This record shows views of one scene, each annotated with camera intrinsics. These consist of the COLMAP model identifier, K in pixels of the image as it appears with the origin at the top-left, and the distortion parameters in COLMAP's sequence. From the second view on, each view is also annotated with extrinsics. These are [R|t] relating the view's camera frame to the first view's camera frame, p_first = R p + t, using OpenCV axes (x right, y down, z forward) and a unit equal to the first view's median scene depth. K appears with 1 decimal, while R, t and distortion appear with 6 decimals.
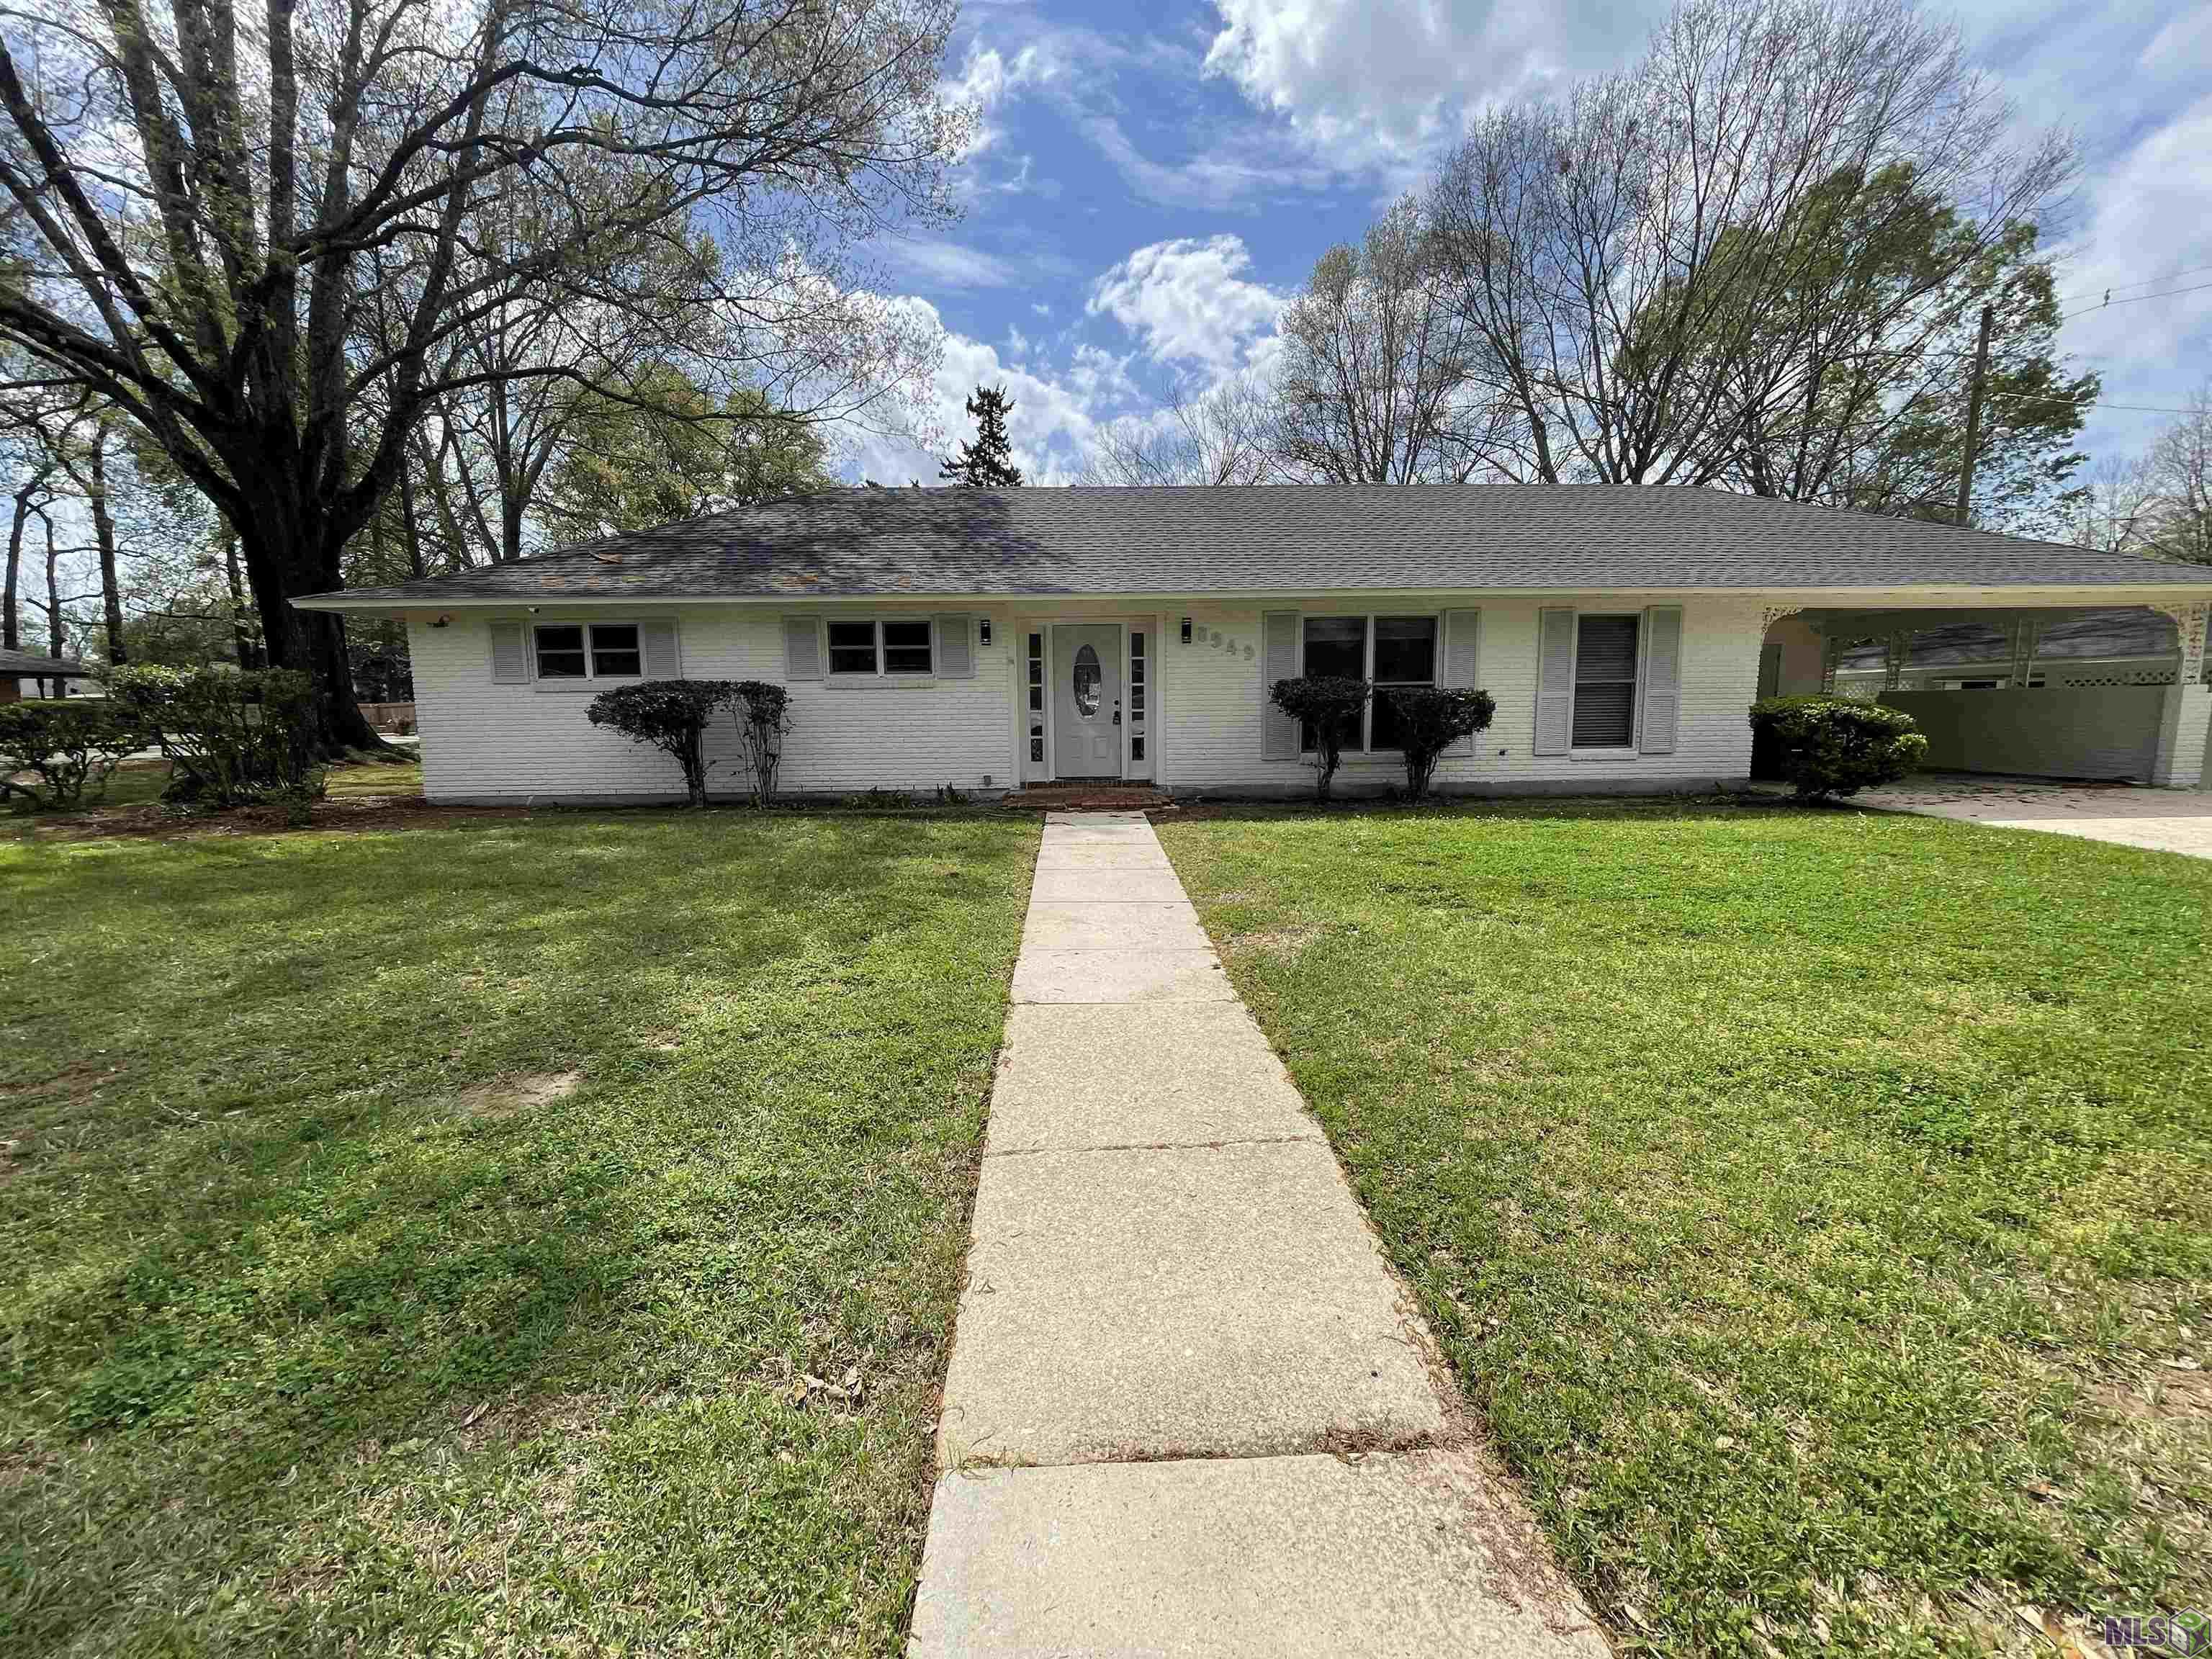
lens RADIAL K [[890.4, 0, 1099.4], [0, 890.4, 826.4], [0, 0, 1]] dist [-0.007696, 0.004023]
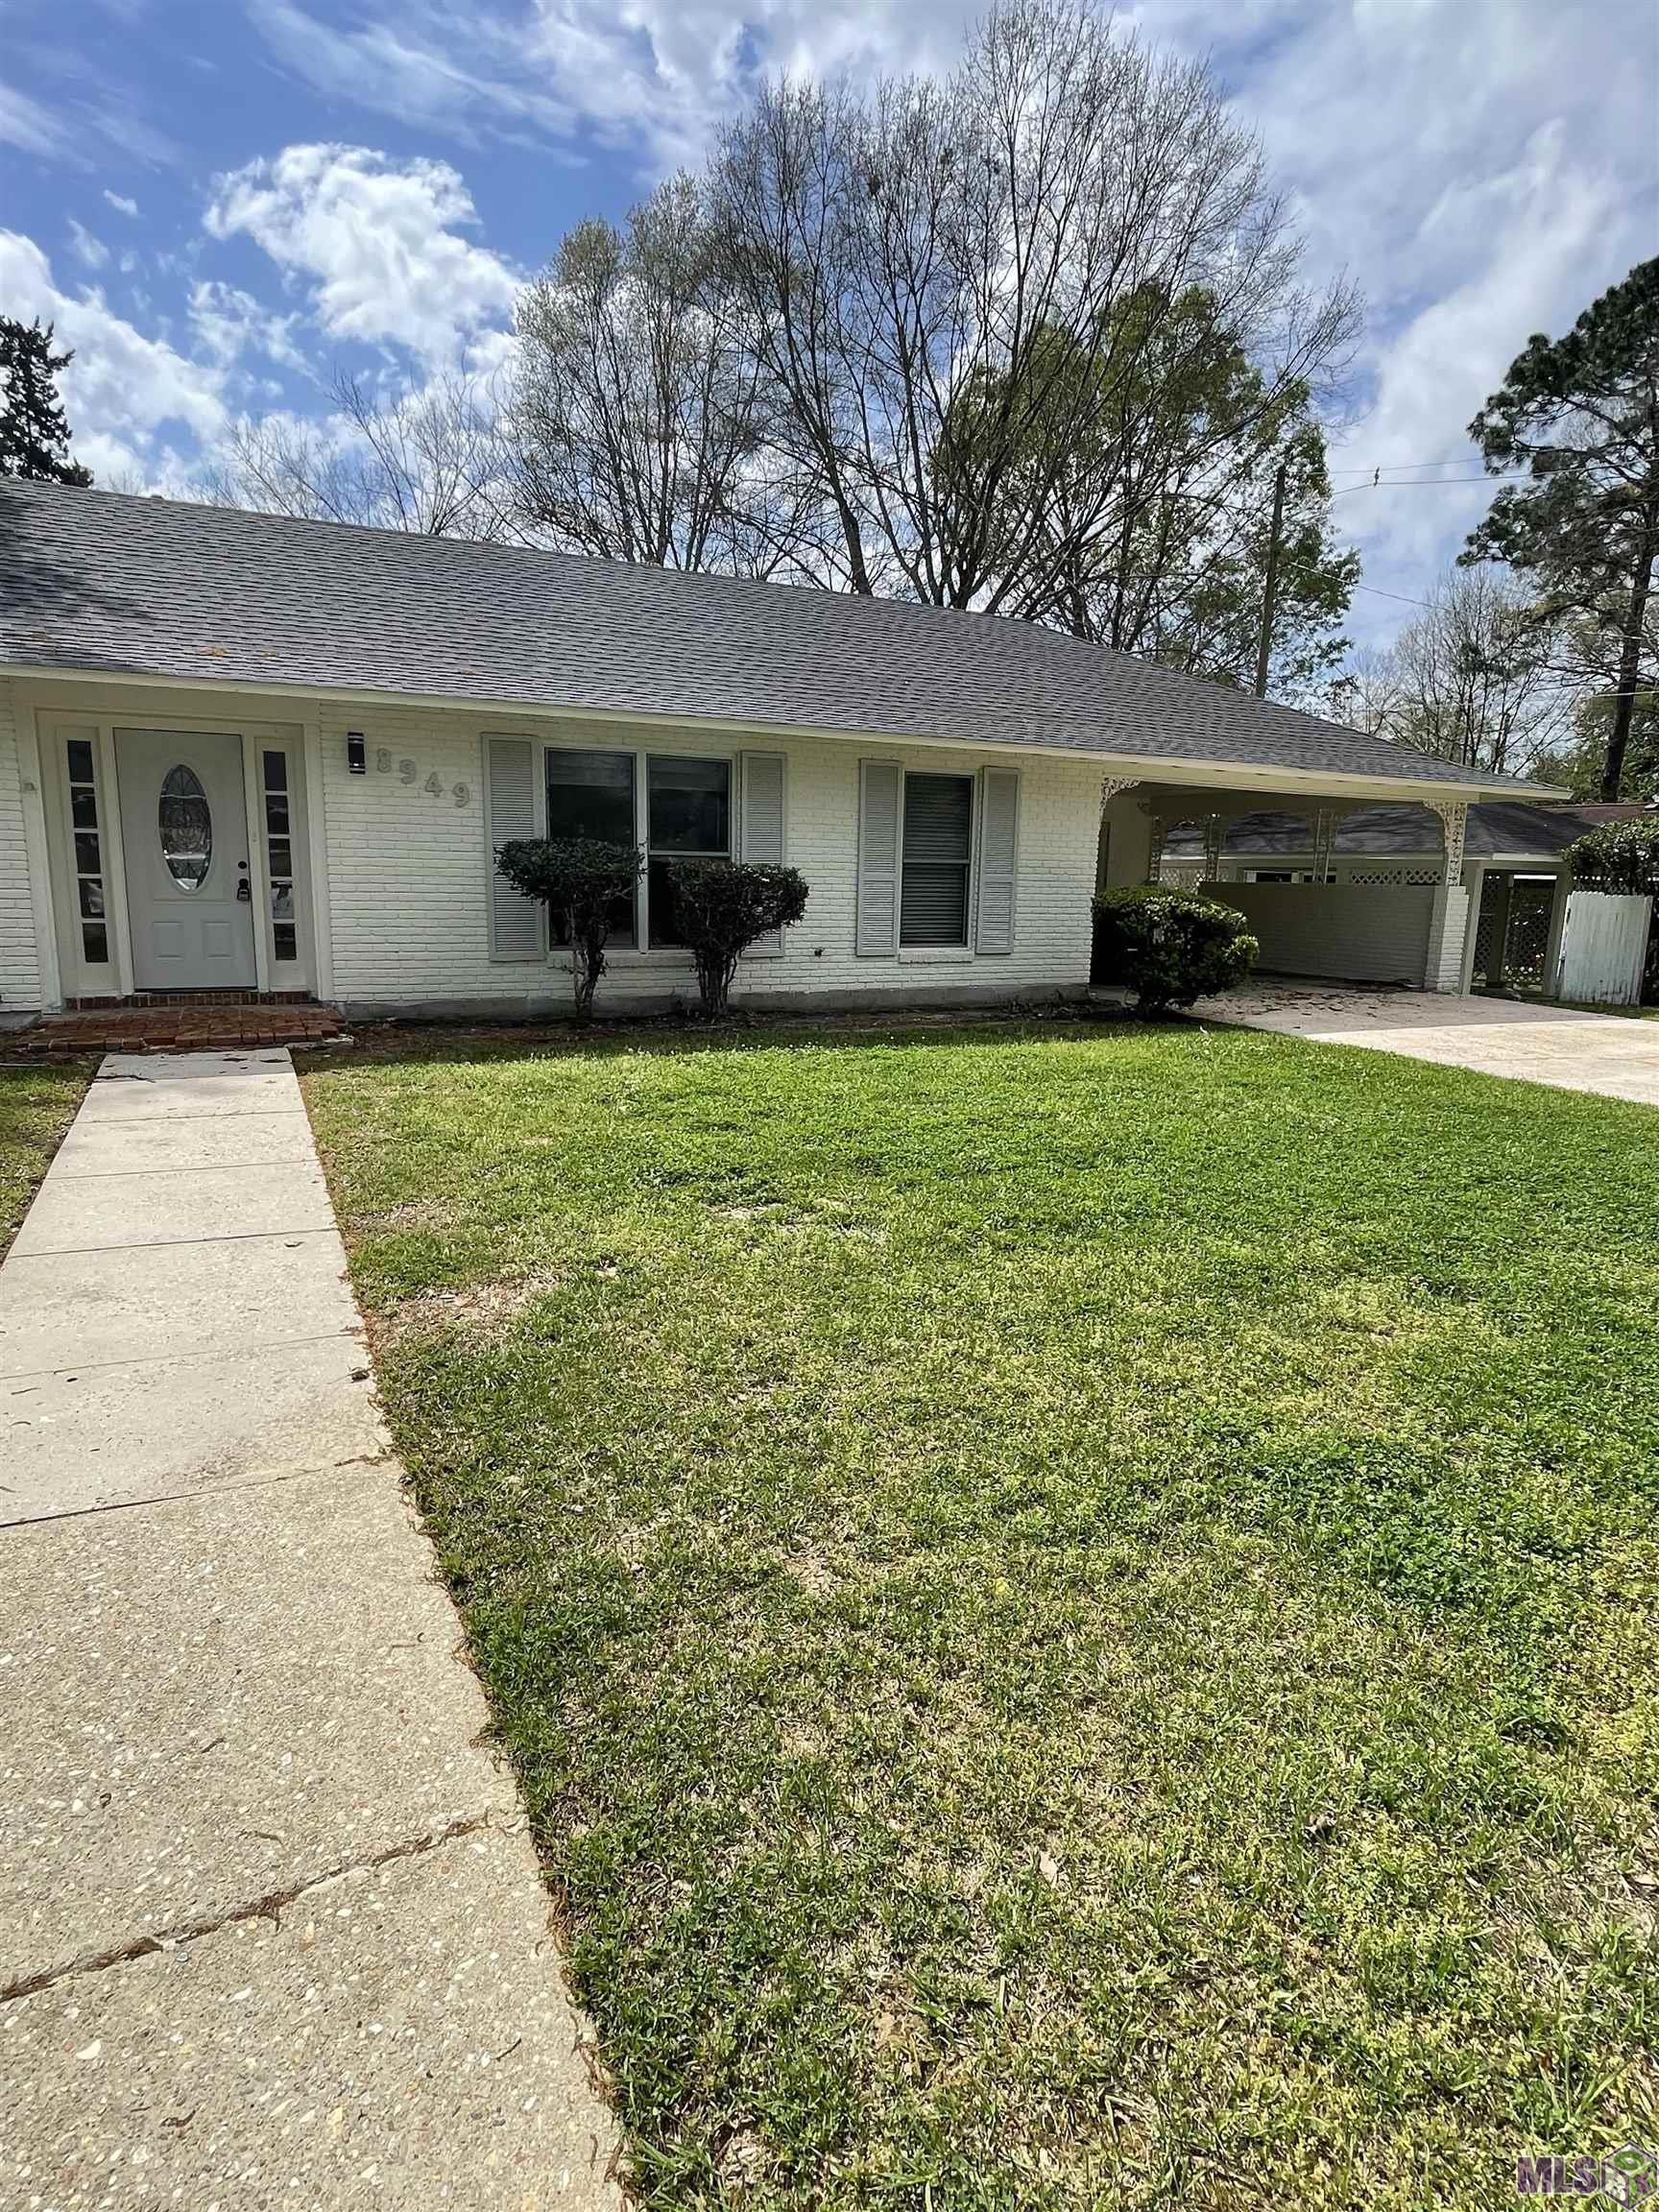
lens RADIAL K [[1160.7, 0, 821.1], [0, 1160.7, 1110.1], [0, 0, 1]] dist [0.015275, -0.021611]
pose [[0.909532, -0.051348, 0.412450, 0.043014], [0.022930, 0.997027, 0.073560, -0.021706], [-0.415001, -0.057448, 0.908005, 0.099754]]
